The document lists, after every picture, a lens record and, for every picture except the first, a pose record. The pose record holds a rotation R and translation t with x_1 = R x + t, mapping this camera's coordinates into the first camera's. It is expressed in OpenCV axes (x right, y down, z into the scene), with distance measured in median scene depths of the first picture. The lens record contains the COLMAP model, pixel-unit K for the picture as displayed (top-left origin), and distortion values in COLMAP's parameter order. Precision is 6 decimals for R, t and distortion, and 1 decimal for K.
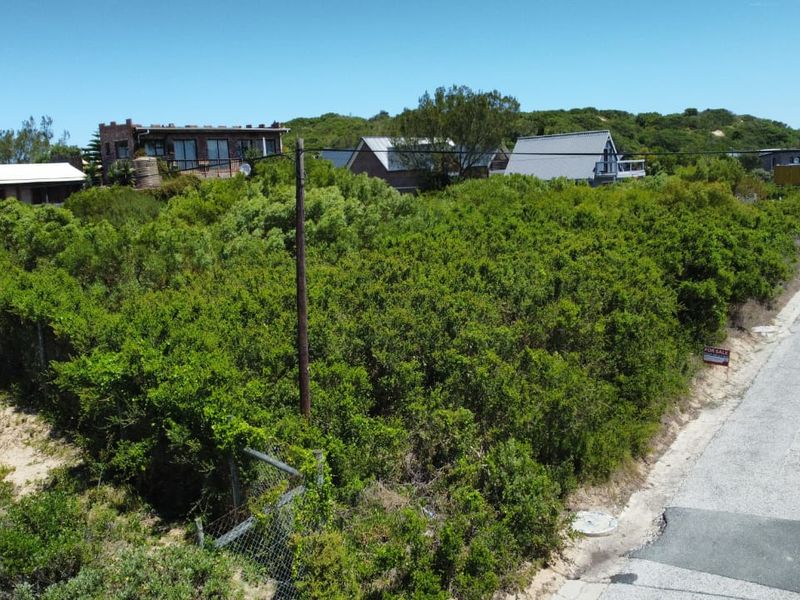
lens RADIAL K [[806.7, 0, 397.7], [0, 806.7, 297.1], [0, 0, 1]] dist [-0.006866, 0.000000]
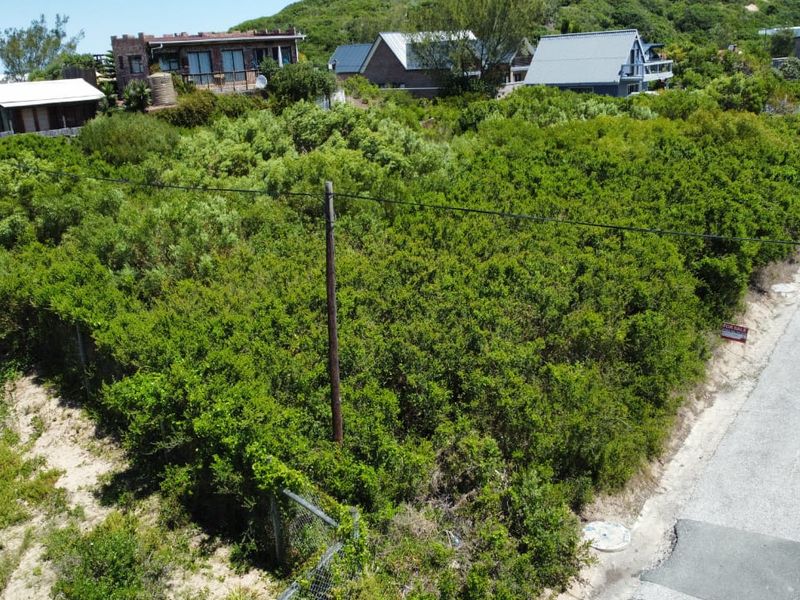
lens RADIAL K [[806.7, 0, 398.0], [0, 806.7, 299.9], [0, 0, 1]] dist [-0.006866, 0.000000]
pose [[0.999781, -0.000422, -0.020918, -0.008299], [0.003564, 0.988616, 0.150420, -0.115998], [0.020617, -0.150462, 0.988401, -0.009378]]
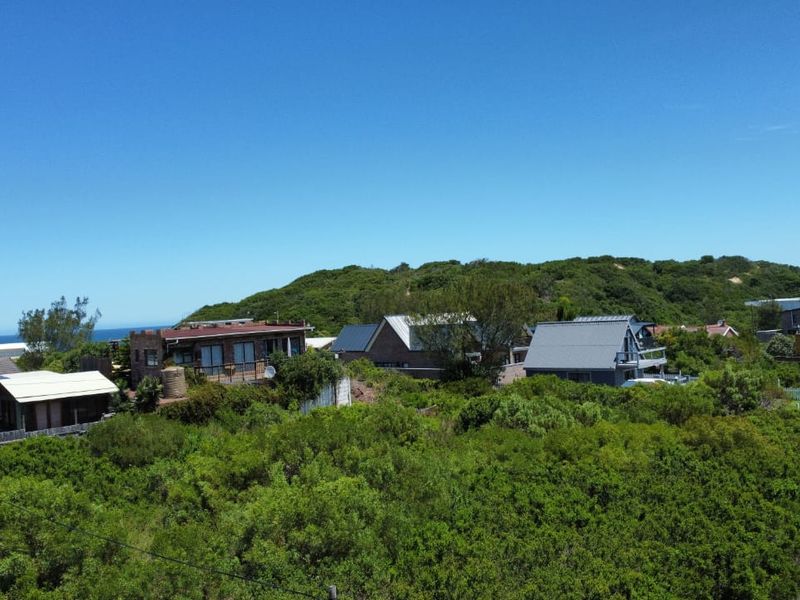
lens RADIAL K [[806.7, 0, 397.5], [0, 806.7, 302.8], [0, 0, 1]] dist [-0.006866, 0.000000]
pose [[0.999688, -0.002024, -0.024914, -0.008300], [-0.001978, 0.987185, -0.159566, -0.223597], [0.024917, 0.159565, 0.986873, -0.035371]]
